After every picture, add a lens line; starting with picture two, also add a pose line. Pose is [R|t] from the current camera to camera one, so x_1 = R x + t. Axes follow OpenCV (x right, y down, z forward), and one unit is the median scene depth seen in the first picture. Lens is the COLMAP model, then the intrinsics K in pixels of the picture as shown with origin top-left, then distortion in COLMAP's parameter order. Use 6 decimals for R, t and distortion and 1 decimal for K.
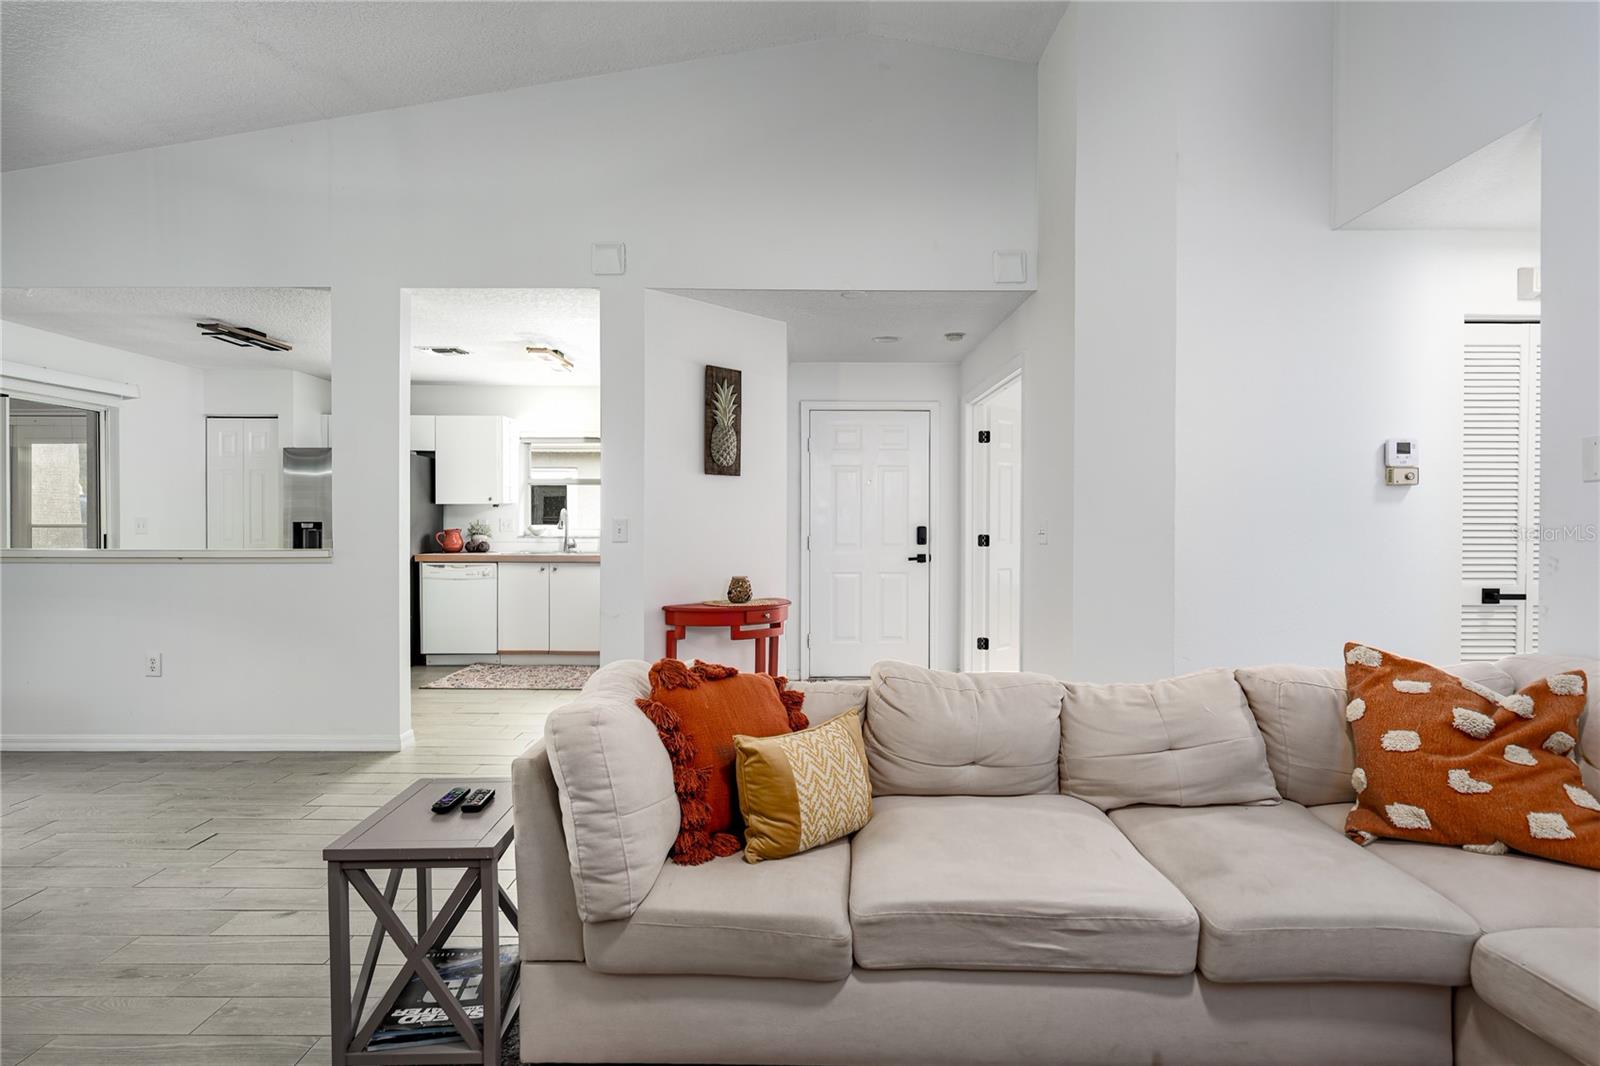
lens RADIAL K [[857.2, 0, 800.5], [0, 857.2, 531.1], [0, 0, 1]] dist [-0.002702, -0.001751]
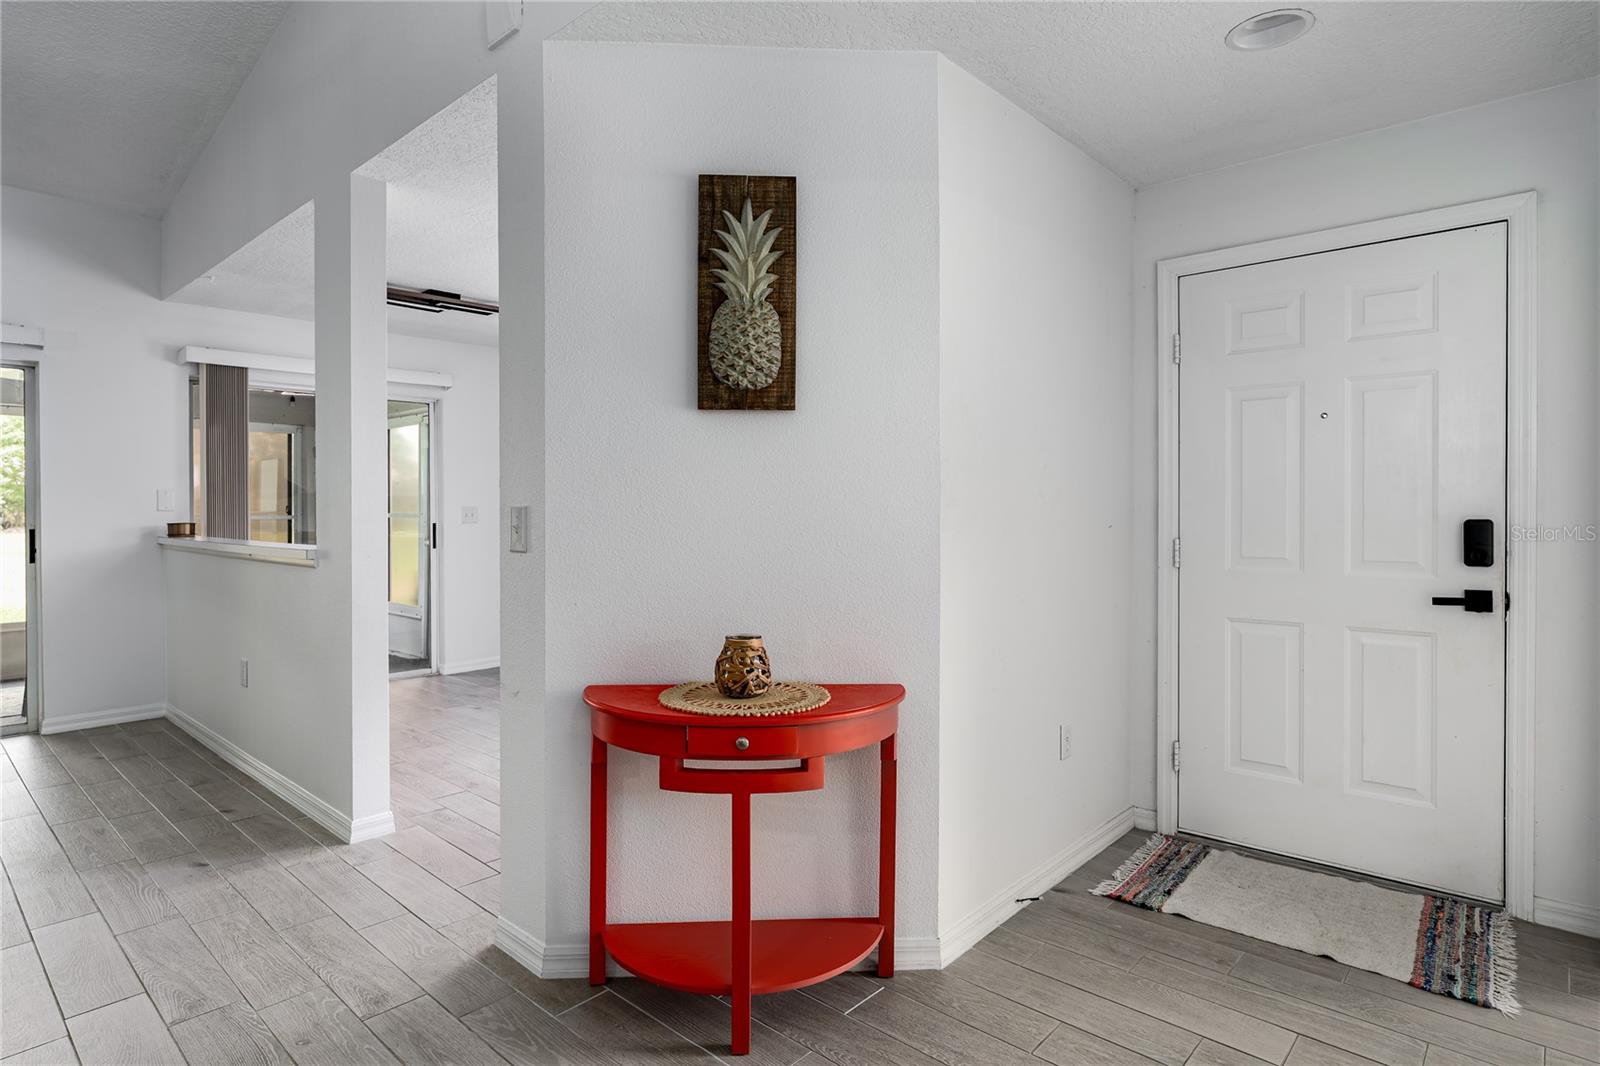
lens RADIAL K [[857.2, 0, 787.7], [0, 857.2, 509.6], [0, 0, 1]] dist [-0.002702, -0.001751]
pose [[0.733014, -0.003041, -0.680207, 0.237318], [-0.004063, 0.999953, -0.008848, -0.007360], [0.680201, 0.009250, 0.732967, 0.674649]]
